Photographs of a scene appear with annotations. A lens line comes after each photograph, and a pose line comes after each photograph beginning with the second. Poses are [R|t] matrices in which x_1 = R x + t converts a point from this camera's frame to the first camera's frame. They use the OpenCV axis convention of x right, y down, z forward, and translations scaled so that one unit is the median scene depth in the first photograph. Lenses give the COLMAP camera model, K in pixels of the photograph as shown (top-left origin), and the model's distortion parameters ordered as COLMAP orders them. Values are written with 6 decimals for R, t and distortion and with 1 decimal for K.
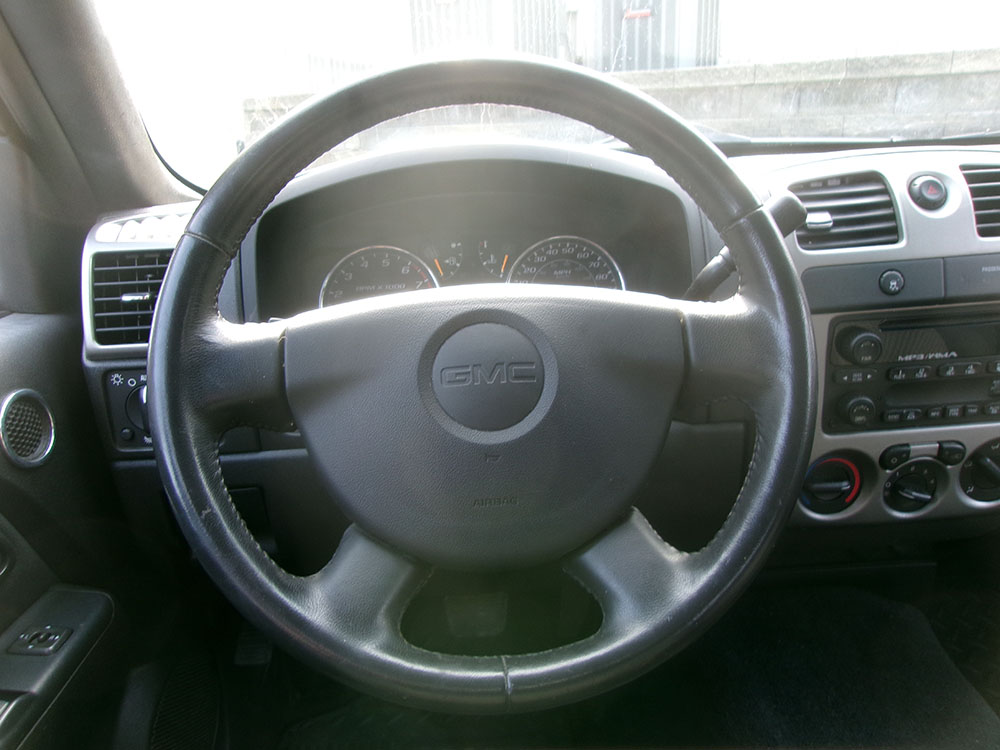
lens RADIAL K [[783.6, 0, 497.3], [0, 783.6, 376.1], [0, 0, 1]] dist [-0.029110, 0.051737]
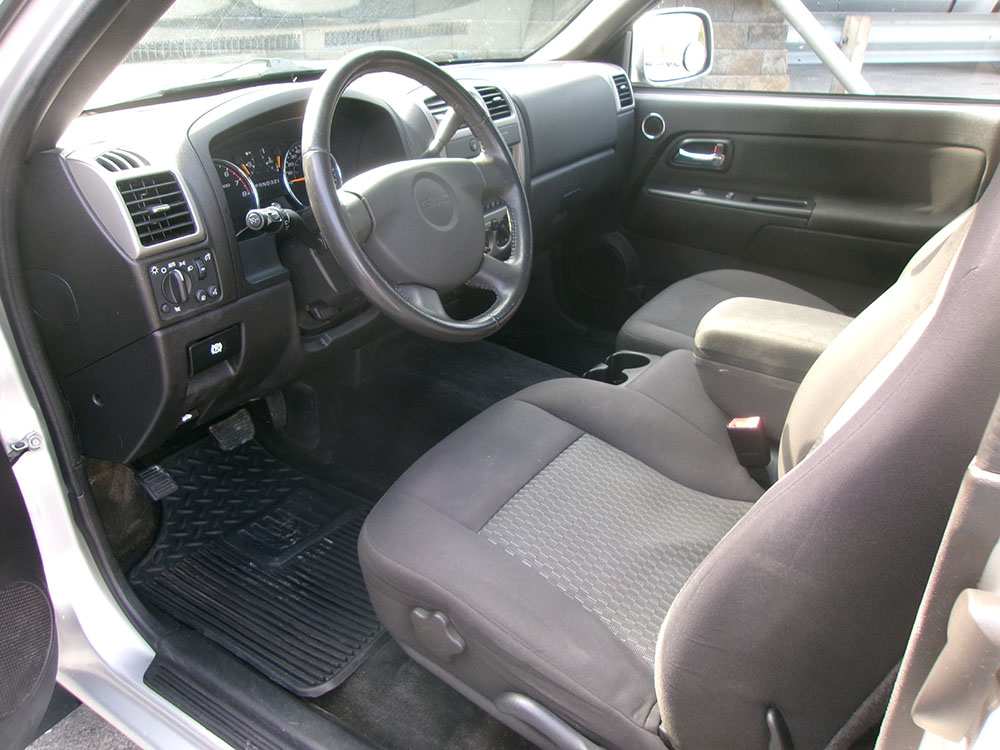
lens RADIAL K [[783.6, 0, 501.3], [0, 783.6, 373.3], [0, 0, 1]] dist [-0.029110, 0.051737]
pose [[0.573388, -0.316489, 0.755685, -1.186023], [0.219751, 0.947986, 0.230288, -0.005446], [-0.789263, 0.034018, 0.613113, -0.332547]]
